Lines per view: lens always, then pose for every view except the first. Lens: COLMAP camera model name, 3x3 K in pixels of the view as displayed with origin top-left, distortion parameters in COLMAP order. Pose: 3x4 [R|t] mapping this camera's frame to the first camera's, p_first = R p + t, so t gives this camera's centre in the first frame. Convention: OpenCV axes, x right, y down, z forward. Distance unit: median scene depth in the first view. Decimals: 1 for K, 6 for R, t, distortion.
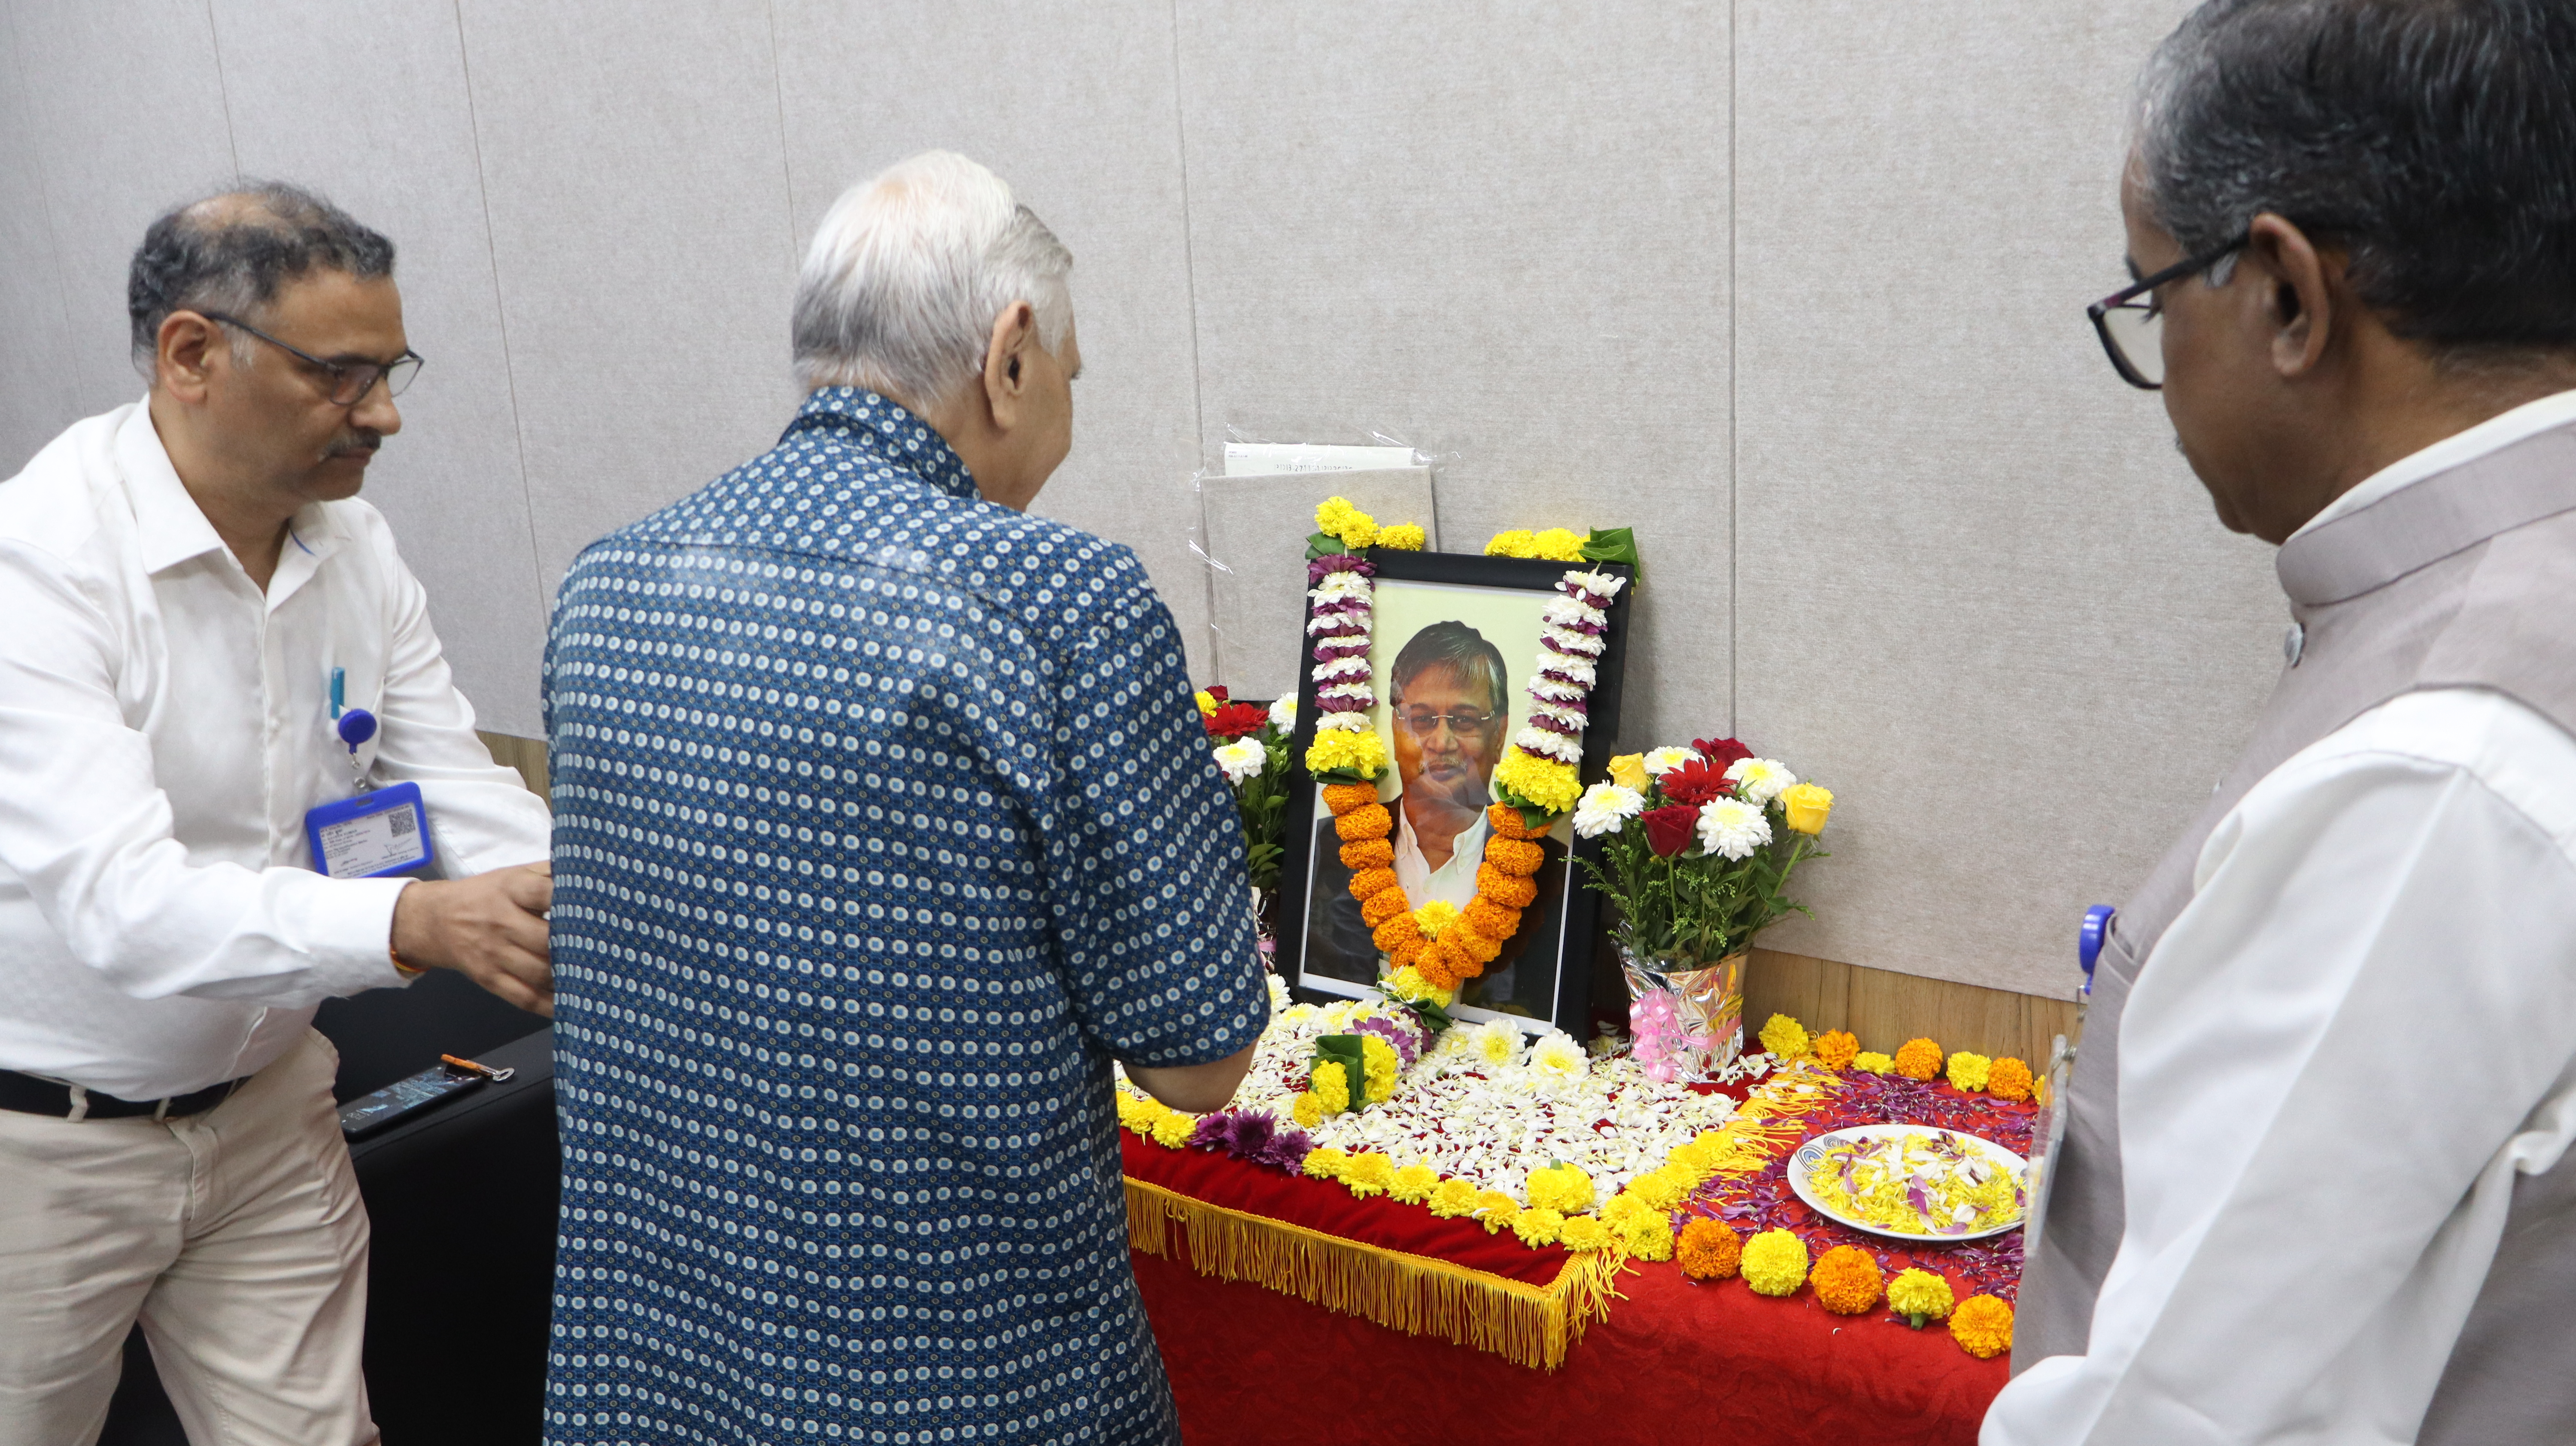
lens RADIAL K [[2155.8, 0, 1276.1], [0, 2155.8, 717.3], [0, 0, 1]] dist [0.002828, 0.006682]
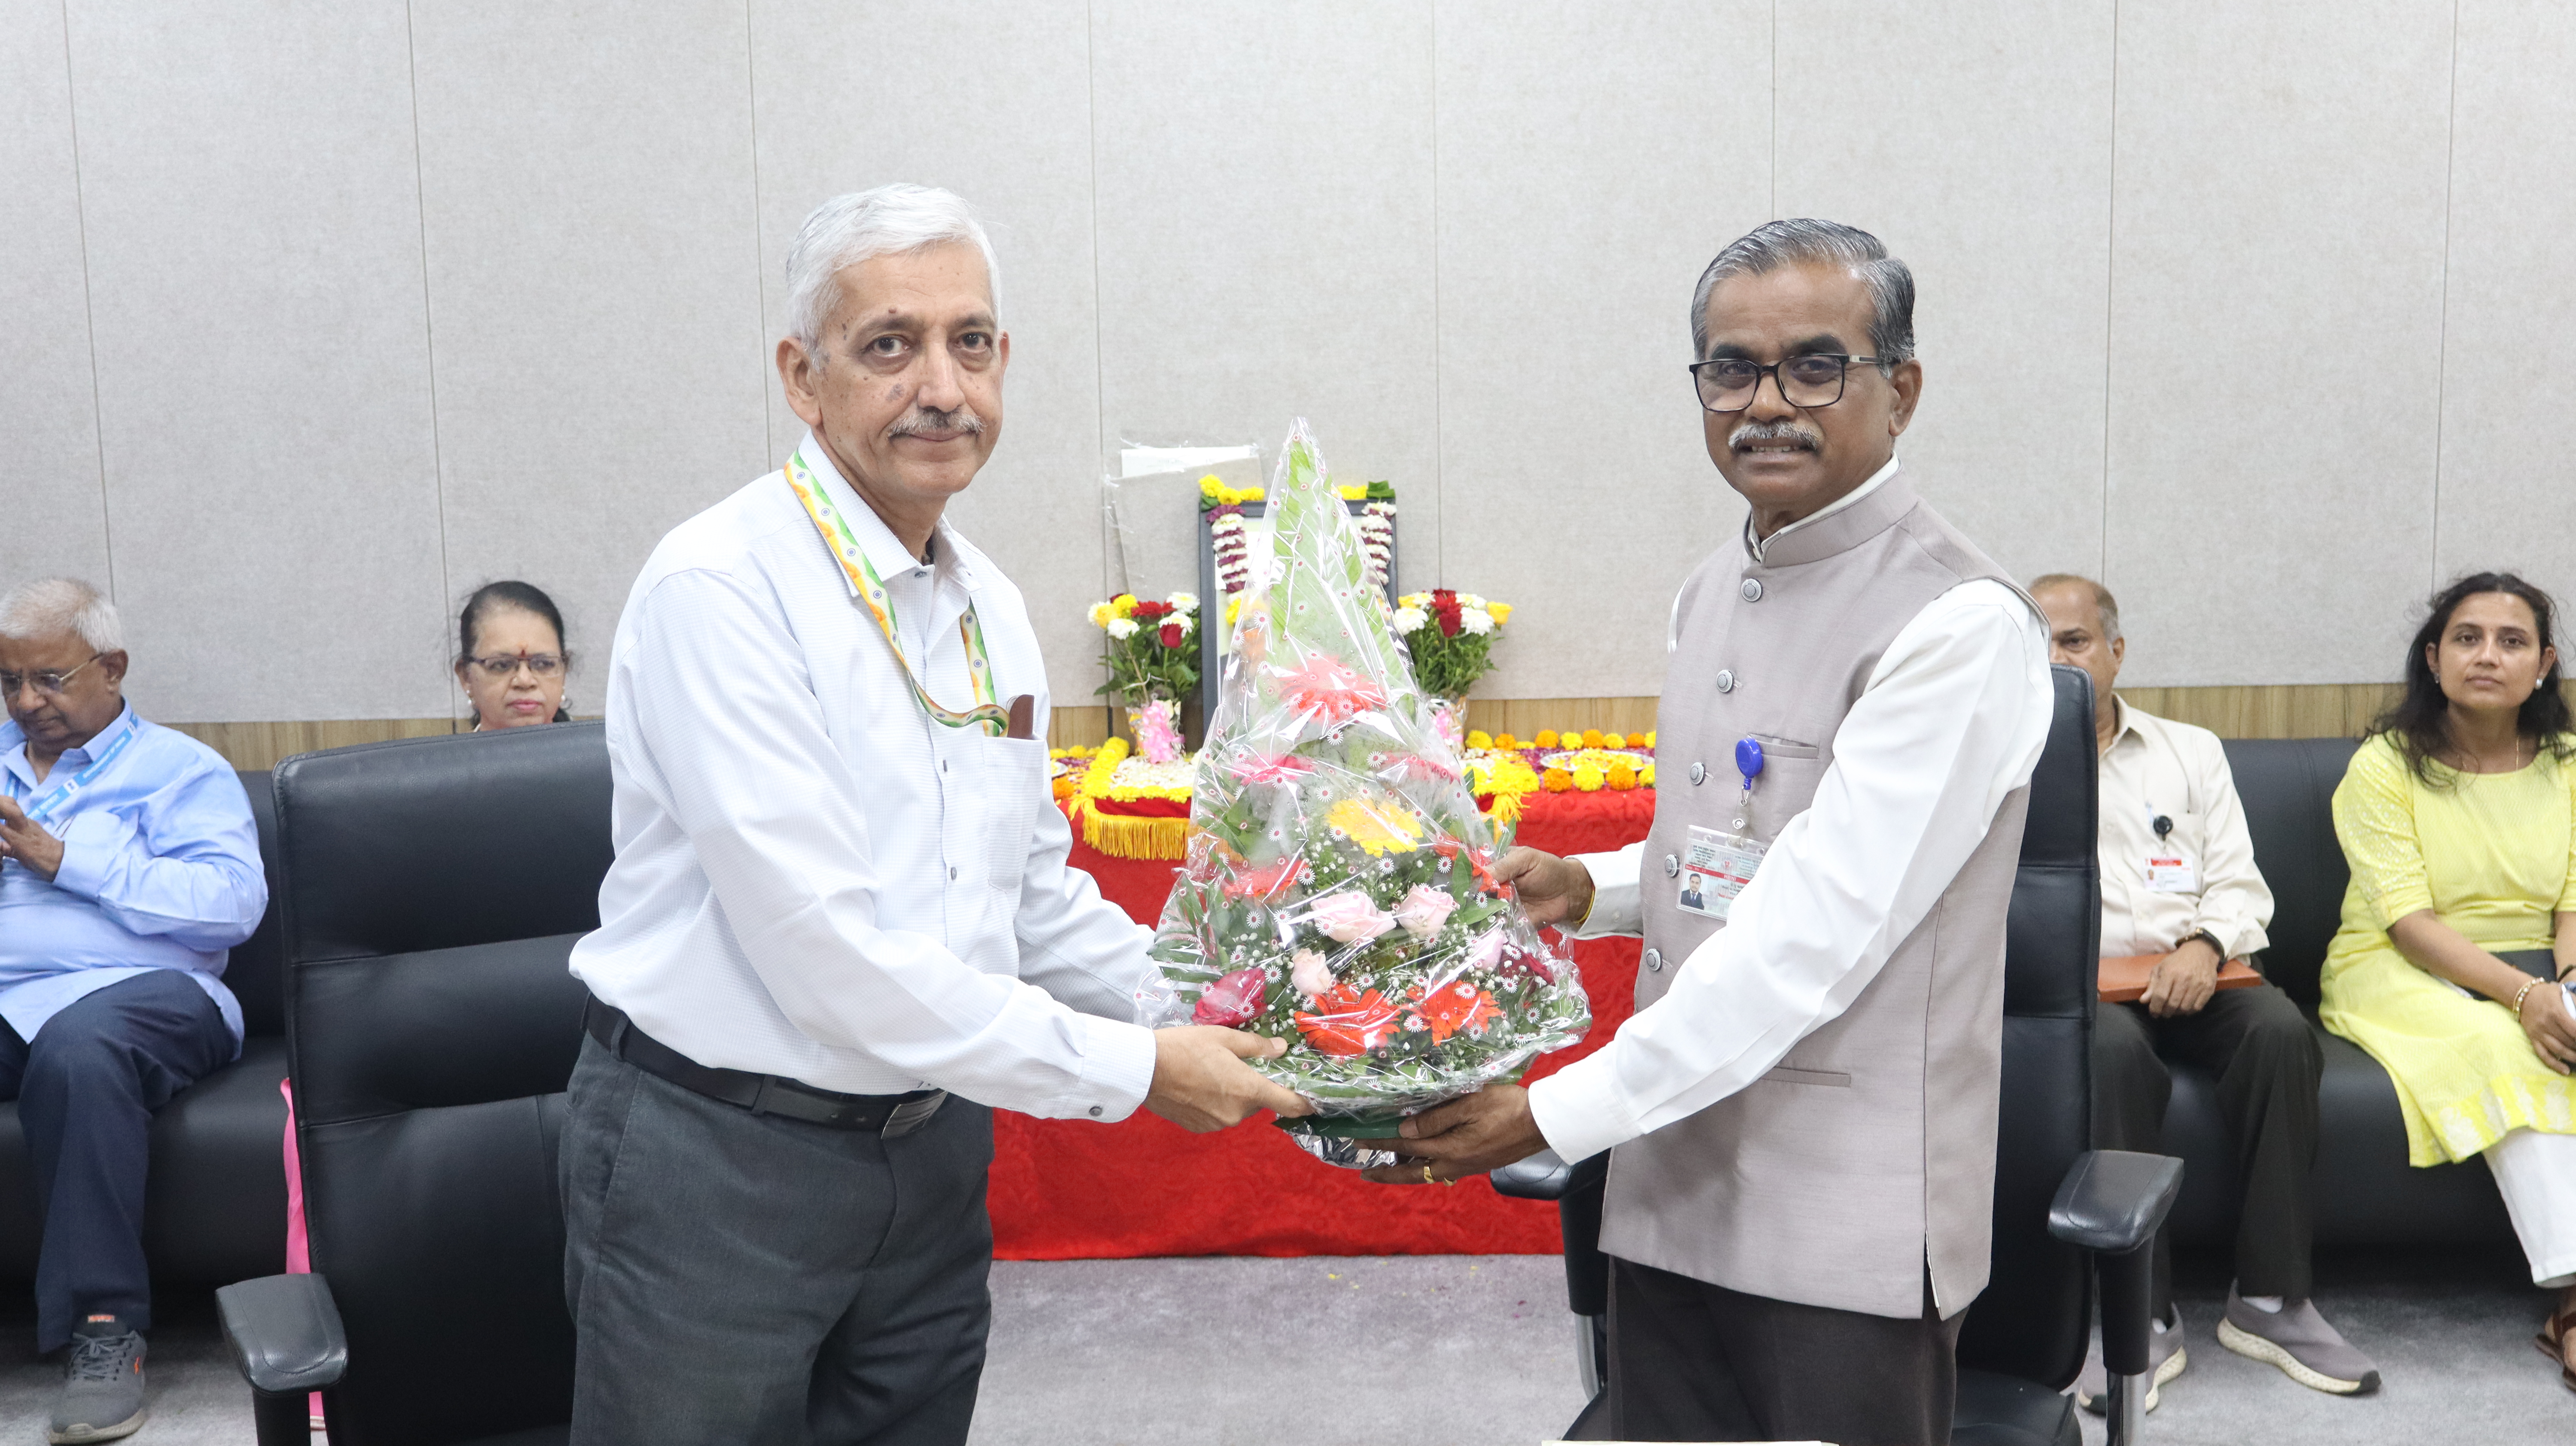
lens RADIAL K [[3337.8, 0, 1288.3], [0, 3337.8, 715.4], [0, 0, 1]] dist [0.036636, 0.000000]
pose [[0.803165, -0.045346, 0.594029, -1.709550], [0.121766, 0.988545, -0.089174, 0.378887], [-0.583180, 0.143954, 0.799486, -1.315753]]
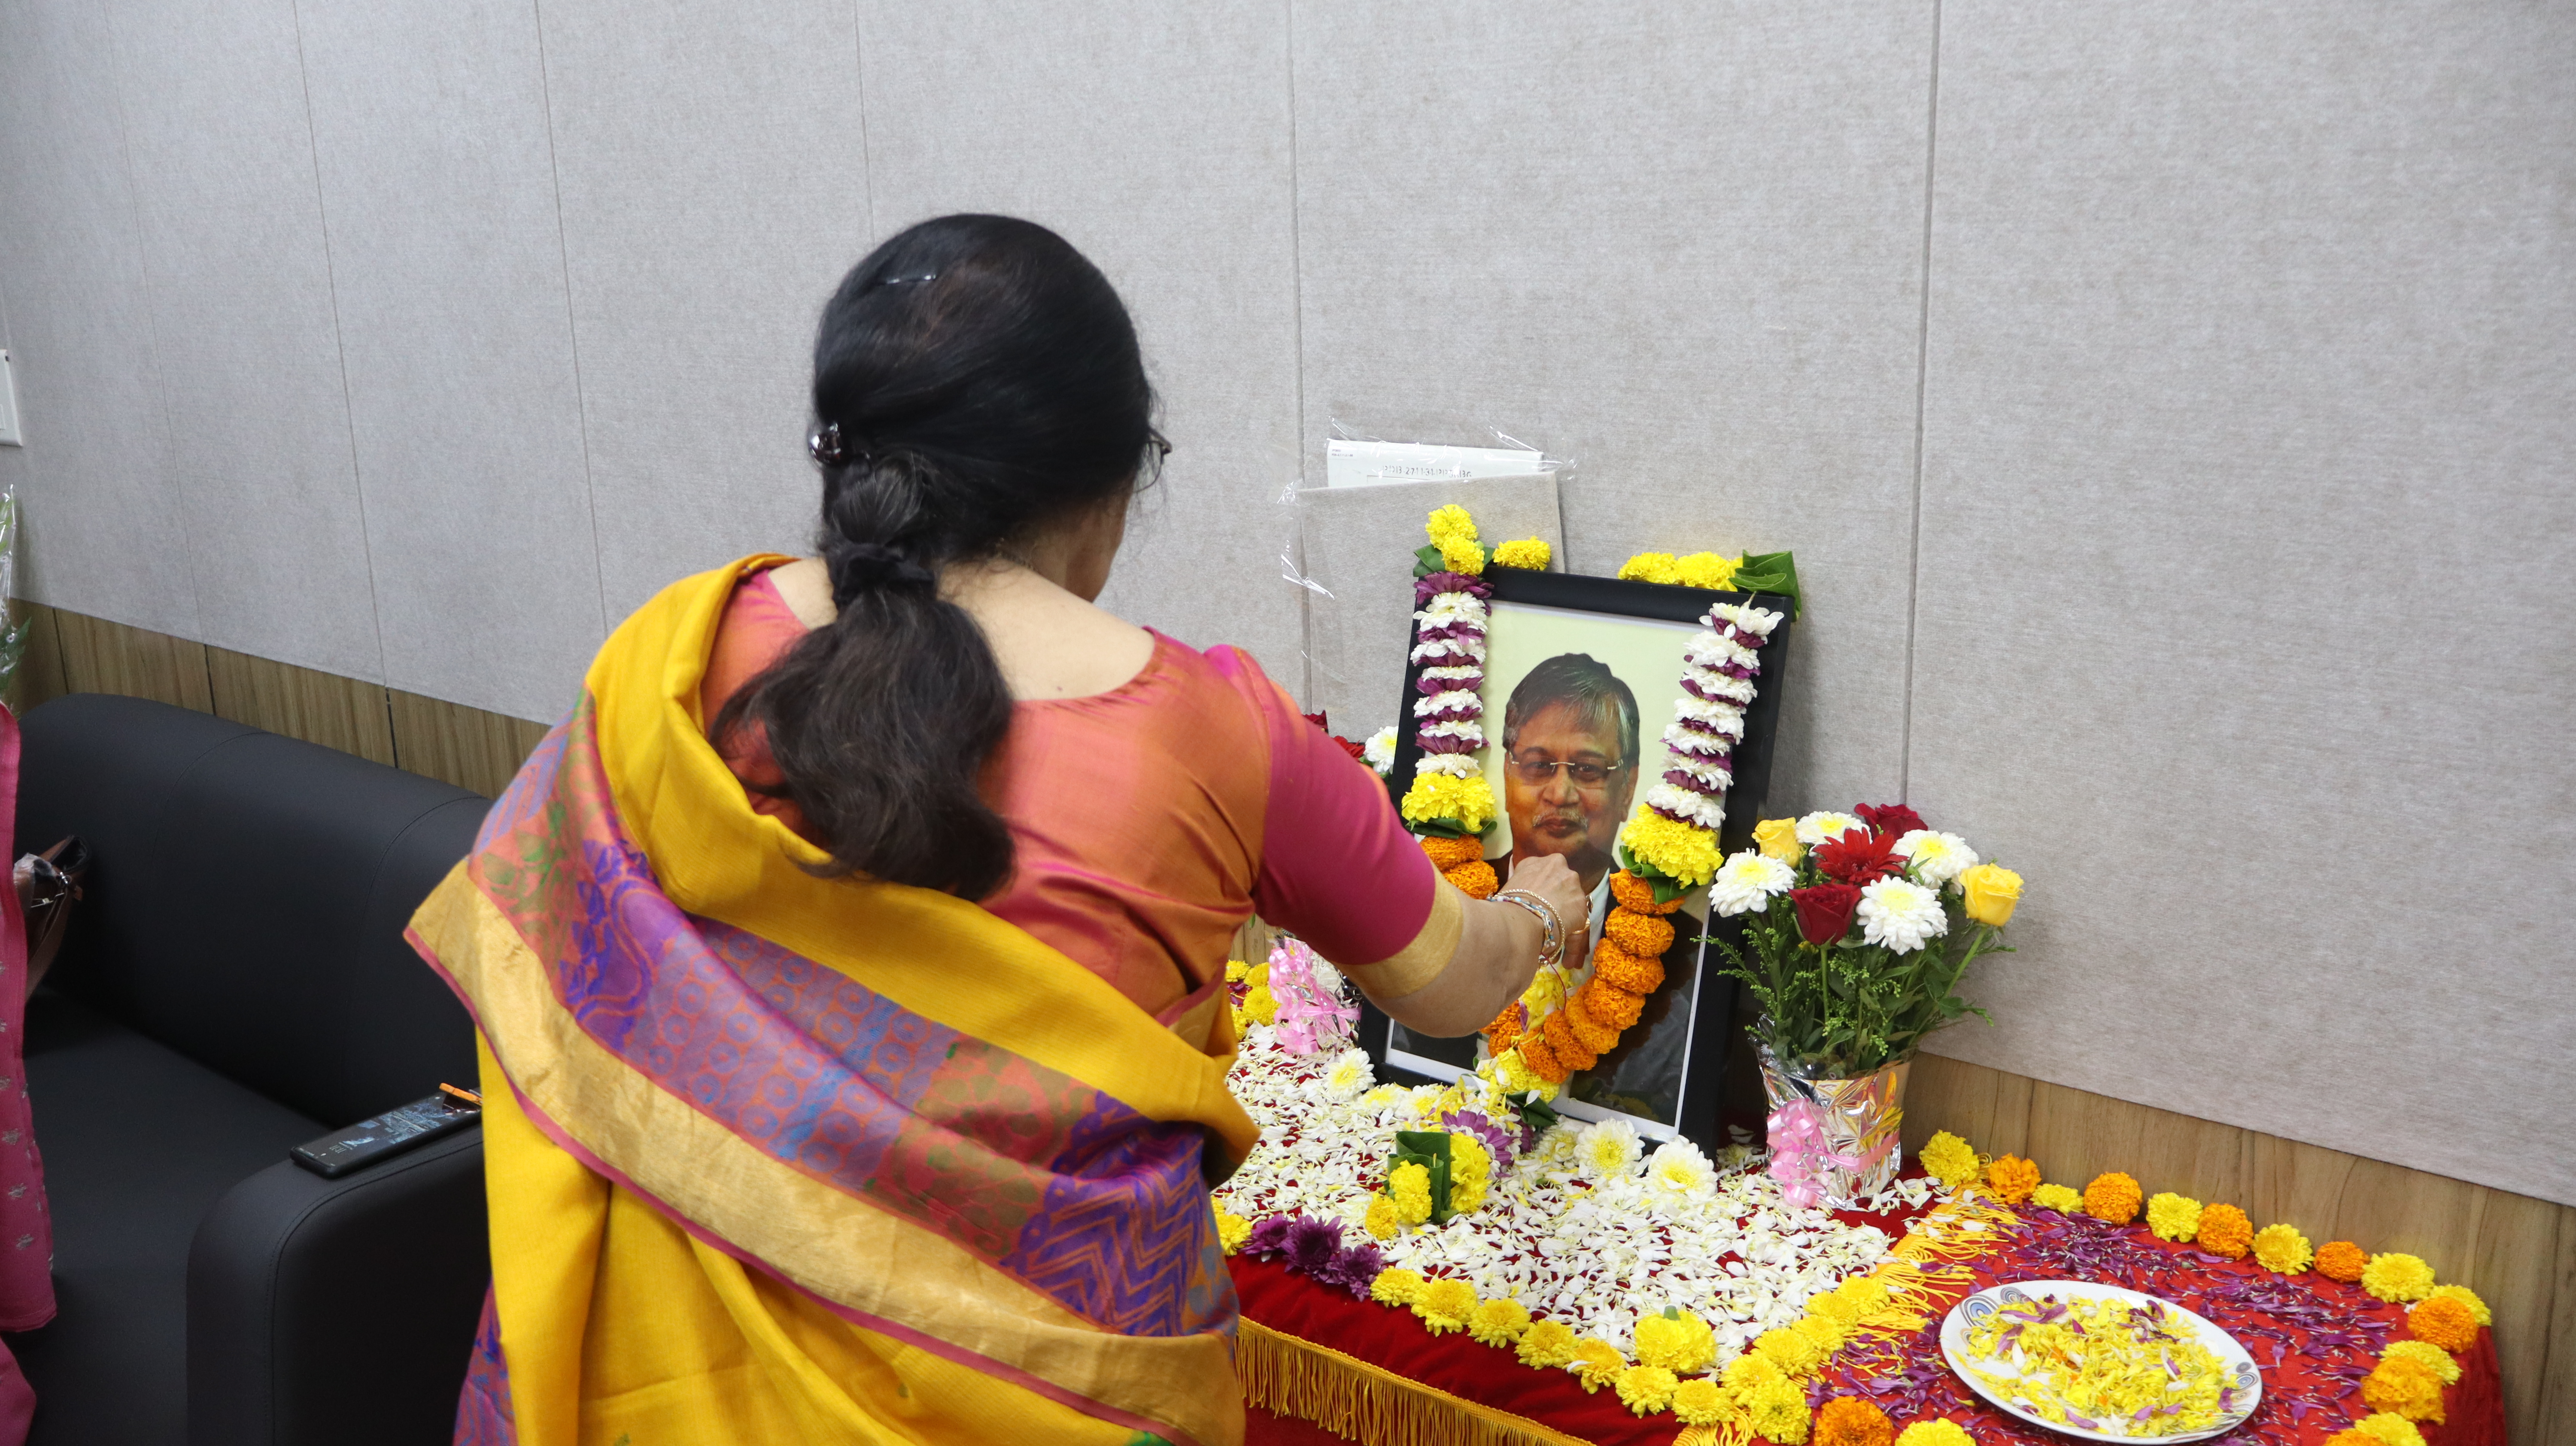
lens RADIAL K [[2155.8, 0, 1285.6], [0, 2155.8, 715.3], [0, 0, 1]] dist [0.002828, 0.006682]
pose [[0.997265, 0.041467, -0.061185, 0.020104], [-0.041715, 0.999126, -0.002784, -0.013366], [0.061016, 0.005329, 0.998123, 0.139695]]
